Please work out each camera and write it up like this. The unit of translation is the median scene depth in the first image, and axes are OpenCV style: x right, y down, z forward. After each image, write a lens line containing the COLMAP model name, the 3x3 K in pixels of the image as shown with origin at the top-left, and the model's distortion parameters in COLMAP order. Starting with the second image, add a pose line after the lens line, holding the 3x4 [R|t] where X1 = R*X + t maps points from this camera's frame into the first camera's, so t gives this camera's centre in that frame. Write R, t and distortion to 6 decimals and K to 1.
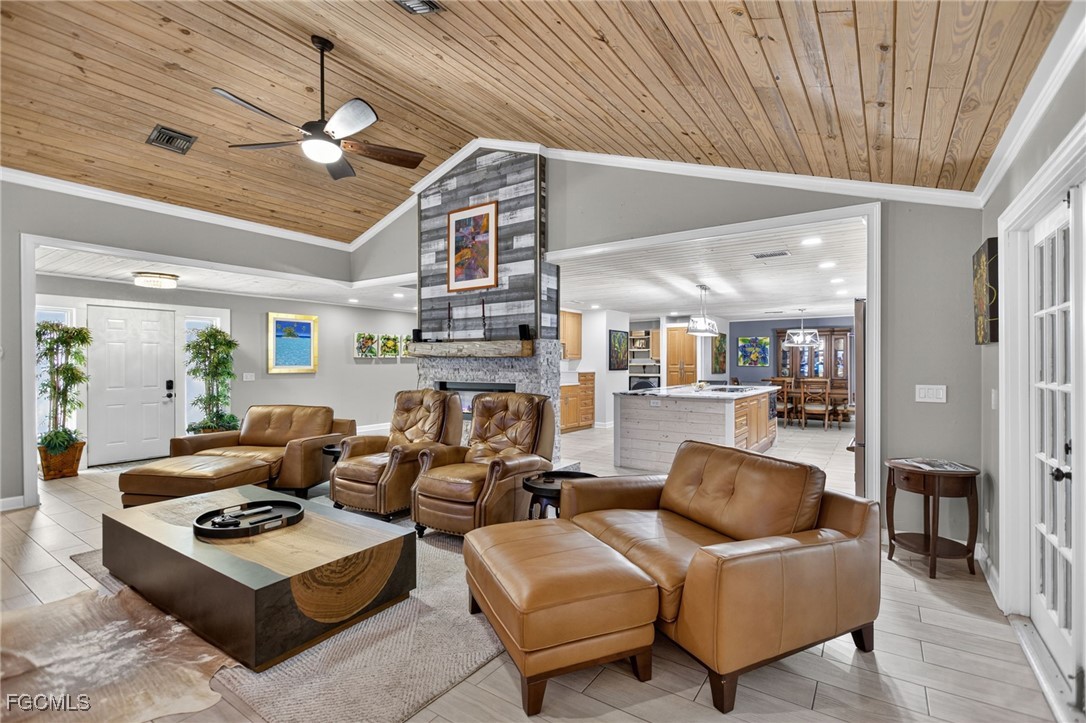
lens RADIAL K [[497.0, 0, 545.2], [0, 497.0, 362.8], [0, 0, 1]] dist [0.002032, 0.000227]
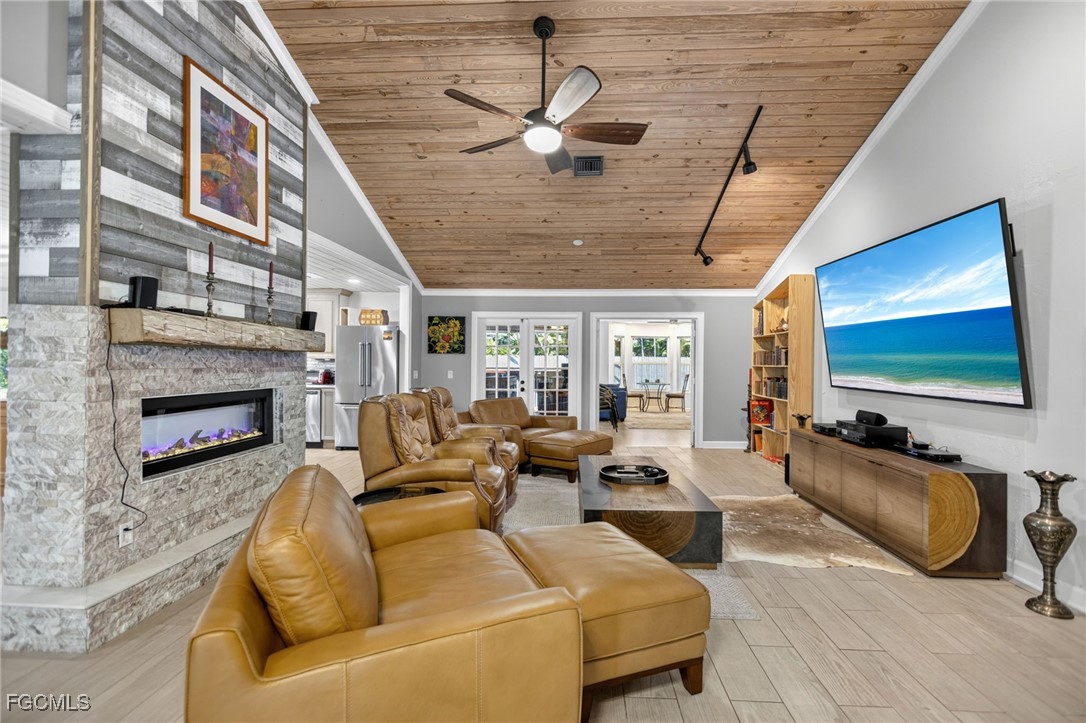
lens RADIAL K [[497.0, 0, 544.6], [0, 497.0, 361.8], [0, 0, 1]] dist [0.002032, 0.000227]
pose [[-0.518477, -0.006256, 0.855069, -0.827406], [-0.010521, 0.999944, 0.000937, -0.000419], [-0.855027, -0.008511, -0.518514, 0.971584]]
